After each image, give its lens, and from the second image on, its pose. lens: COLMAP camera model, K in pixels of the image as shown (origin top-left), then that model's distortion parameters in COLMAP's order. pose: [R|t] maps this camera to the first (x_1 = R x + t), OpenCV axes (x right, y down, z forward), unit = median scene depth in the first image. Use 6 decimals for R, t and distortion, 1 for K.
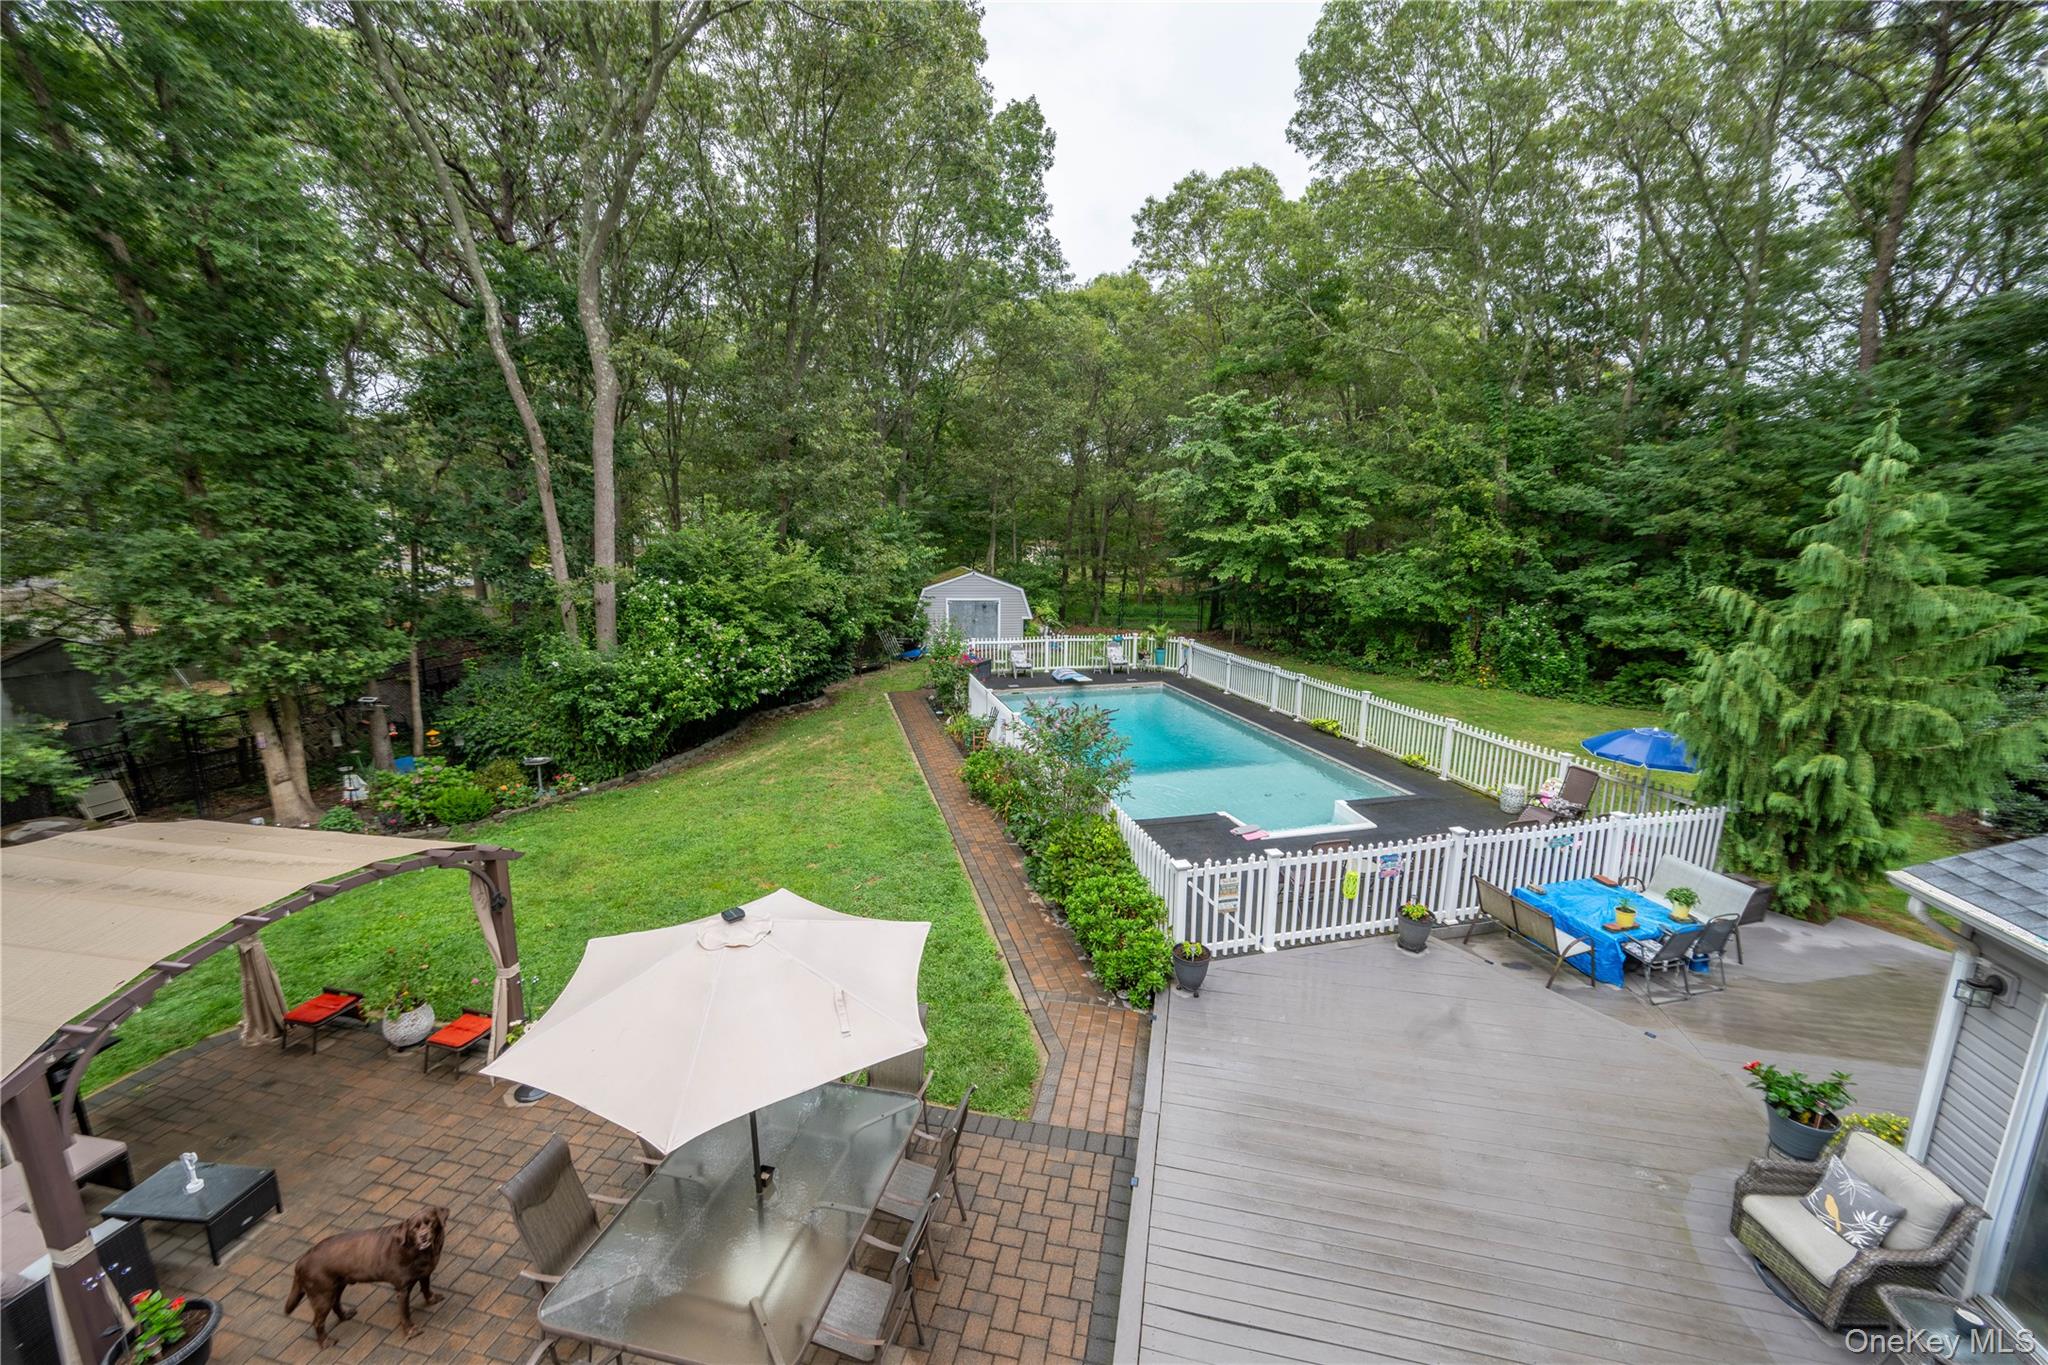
lens RADIAL K [[798.4, 0, 1032.4], [0, 798.4, 682.7], [0, 0, 1]] dist [-0.004755, 0.000551]
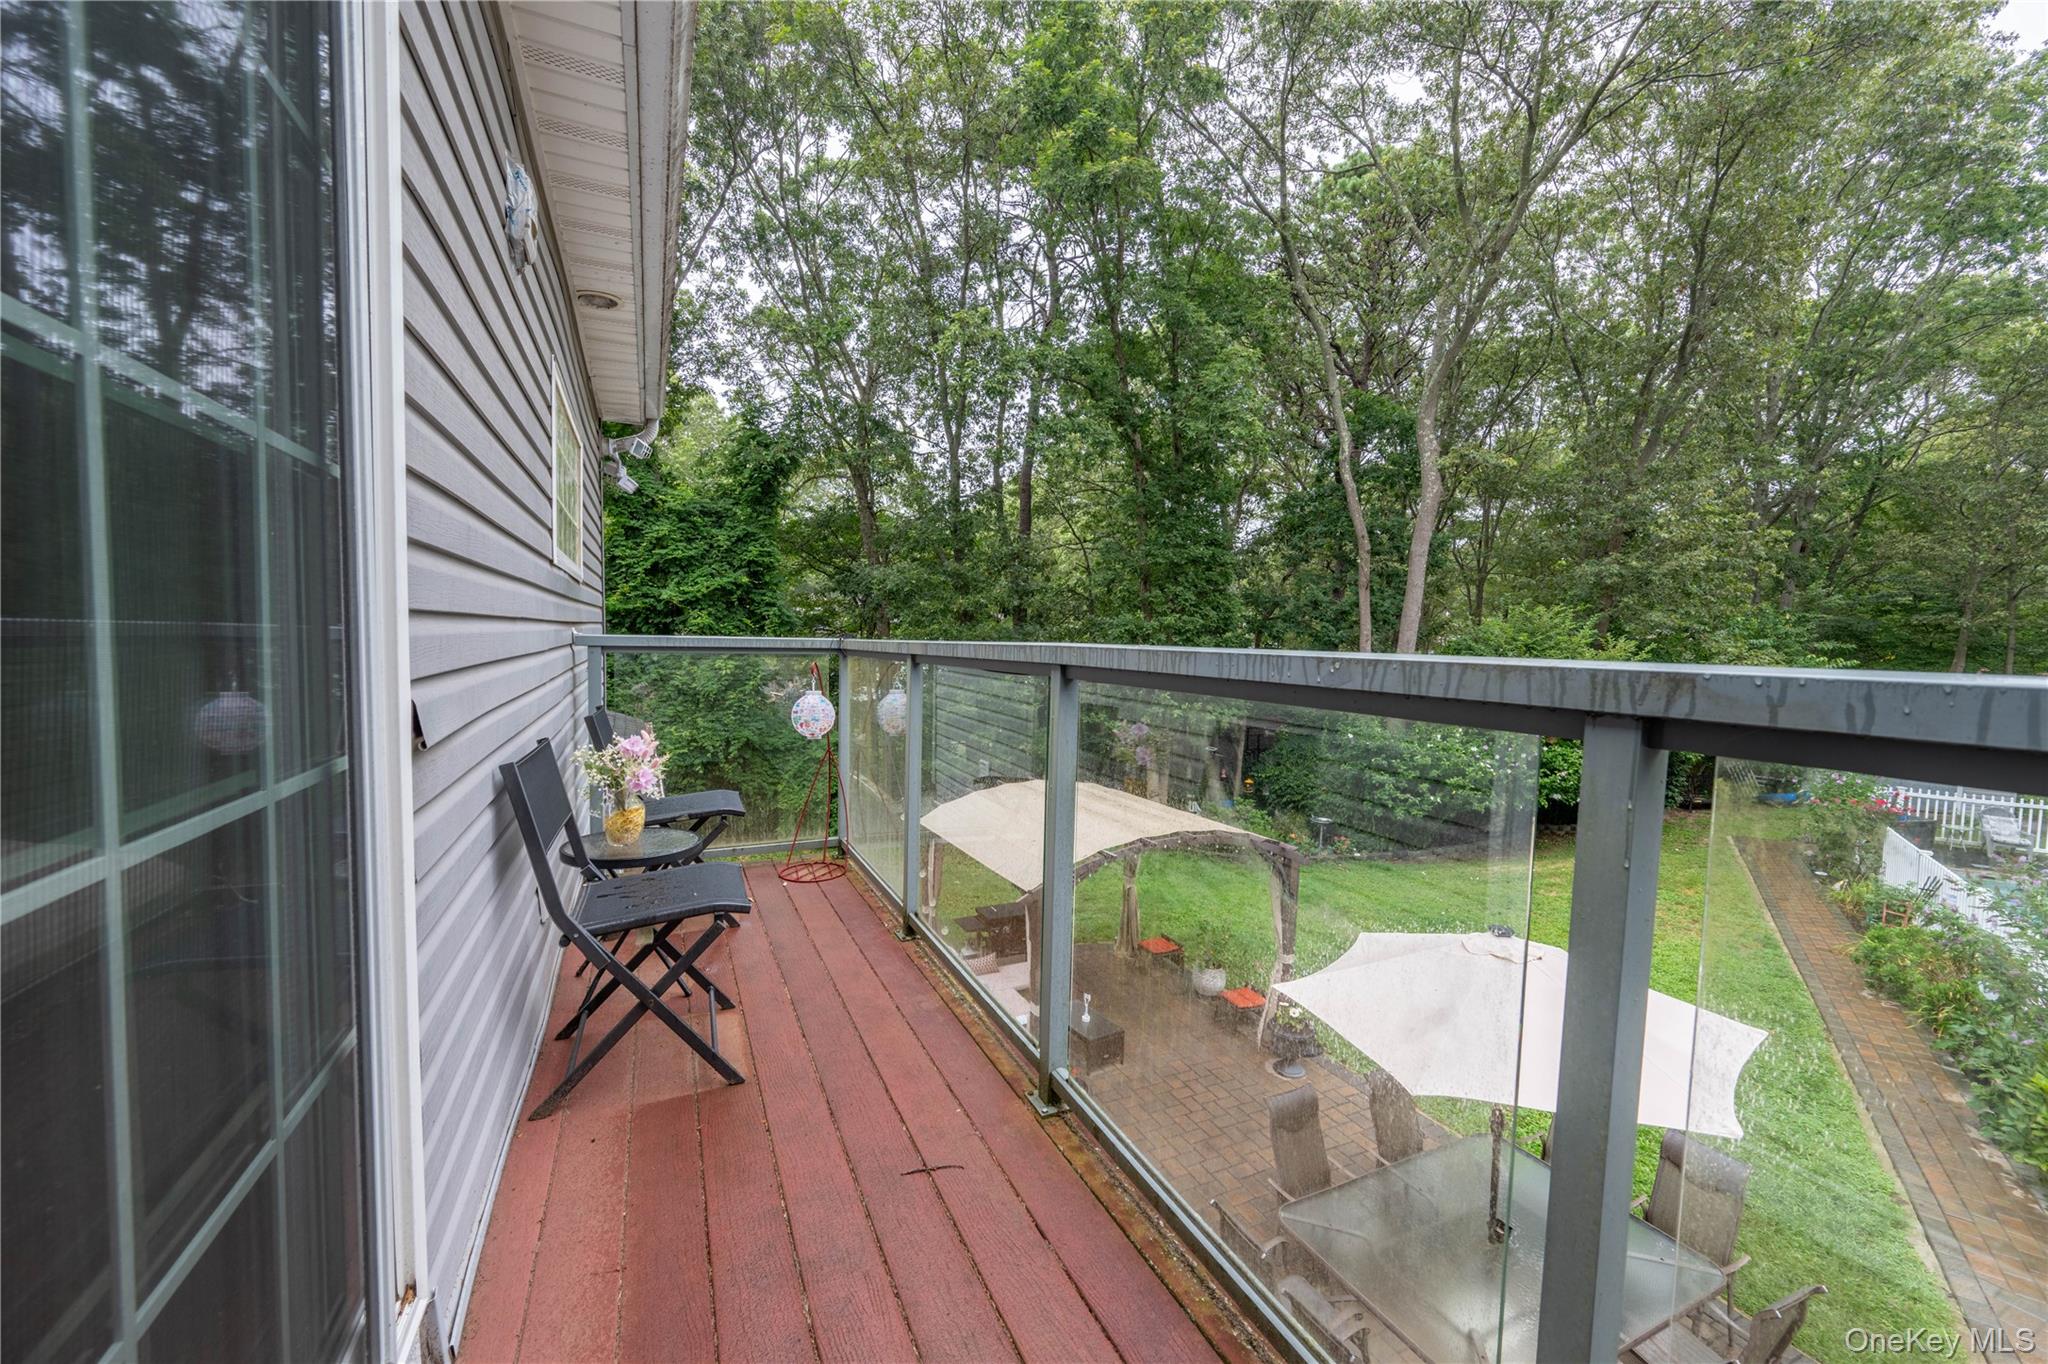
lens RADIAL K [[798.4, 0, 1027.9], [0, 798.4, 681.8], [0, 0, 1]] dist [-0.004755, 0.000551]
pose [[0.606536, 0.056518, -0.793045, 0.011938], [-0.179655, 0.981414, -0.067460, 0.052888], [0.774492, 0.183391, 0.605417, -0.041512]]
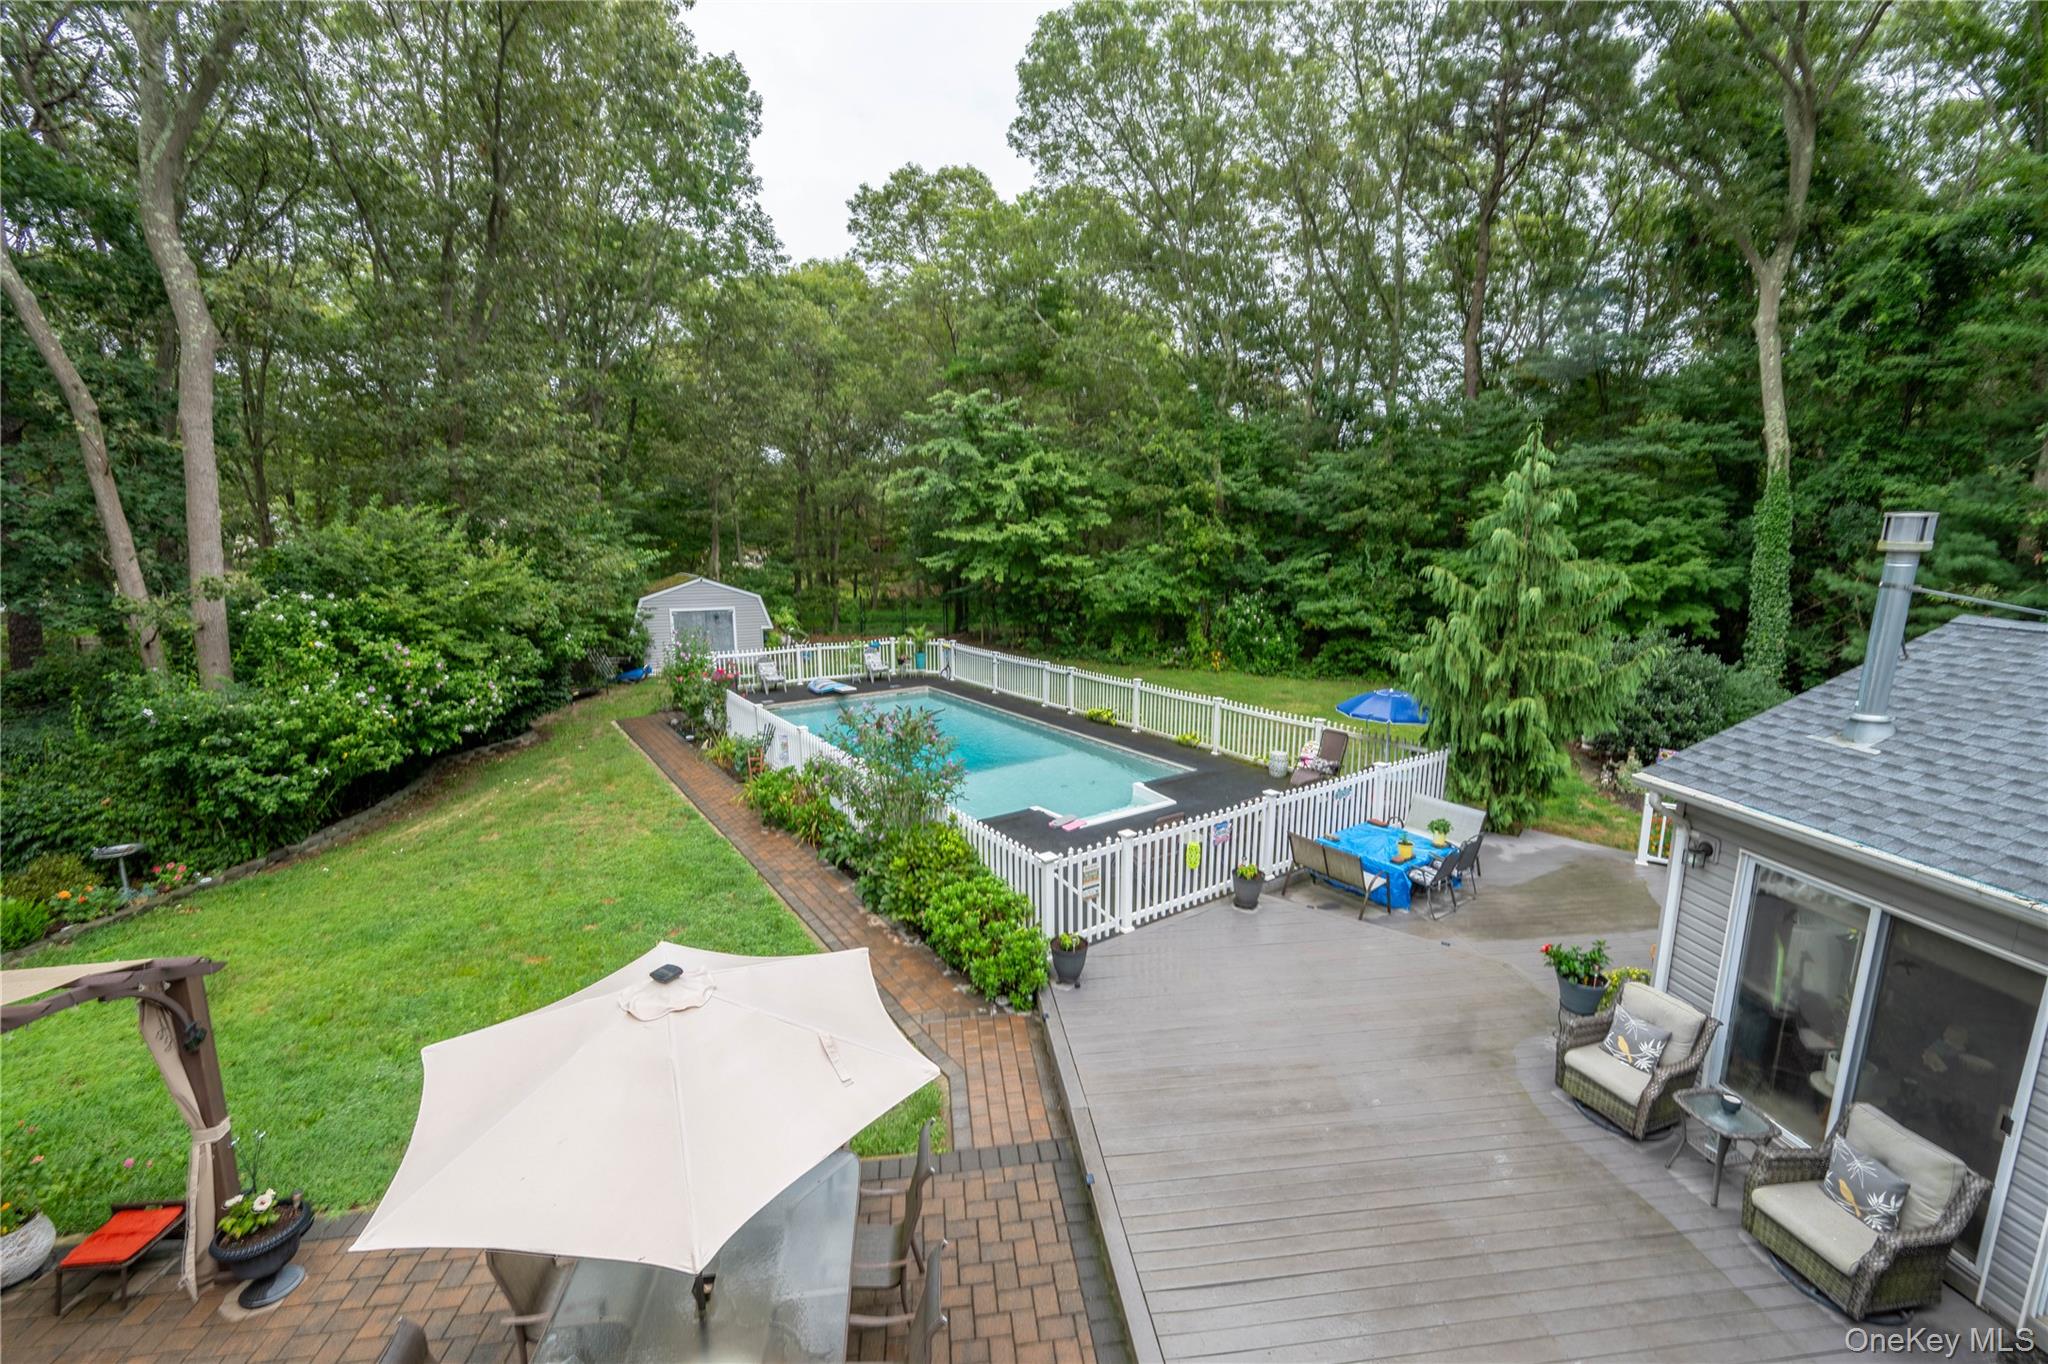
lens RADIAL K [[829.3, 0, 1018.5], [0, 829.3, 688.6], [0, 0, 1]] dist [-0.003804, -0.000391]
pose [[0.938037, -0.068911, 0.339614, -0.099255], [0.072017, 0.997397, 0.003465, 0.008245], [-0.338969, 0.021207, 0.940559, 0.027167]]
